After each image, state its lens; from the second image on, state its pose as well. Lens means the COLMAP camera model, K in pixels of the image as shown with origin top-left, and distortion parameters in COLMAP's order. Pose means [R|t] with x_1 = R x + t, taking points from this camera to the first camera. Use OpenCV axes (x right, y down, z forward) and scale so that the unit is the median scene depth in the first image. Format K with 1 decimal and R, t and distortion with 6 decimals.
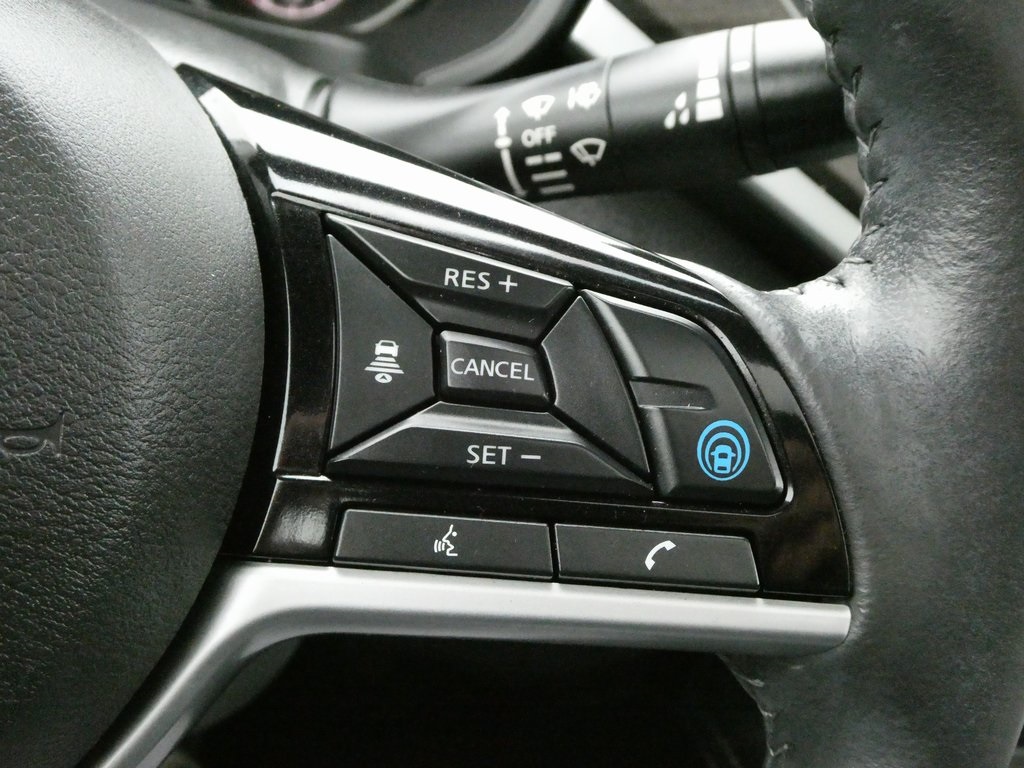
lens RADIAL K [[1479.8, 0, 512.0], [0, 1479.8, 384.0], [0, 0, 1]] dist [-0.005166, -0.024196]
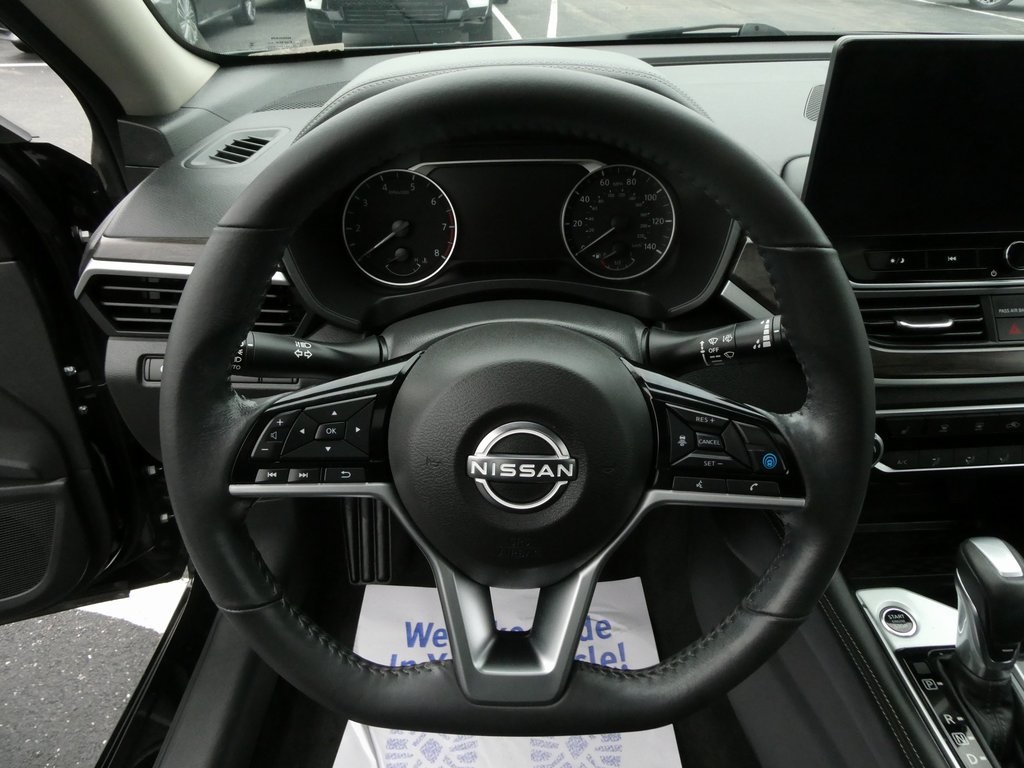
lens RADIAL K [[720.4, 0, 512.0], [0, 720.4, 384.0], [0, 0, 1]] dist [-0.001495, -0.002796]
pose [[0.971498, -0.038332, -0.233929, -0.070160], [0.050187, 0.997728, 0.044935, -0.282692], [0.231675, -0.055395, 0.971215, -1.032845]]
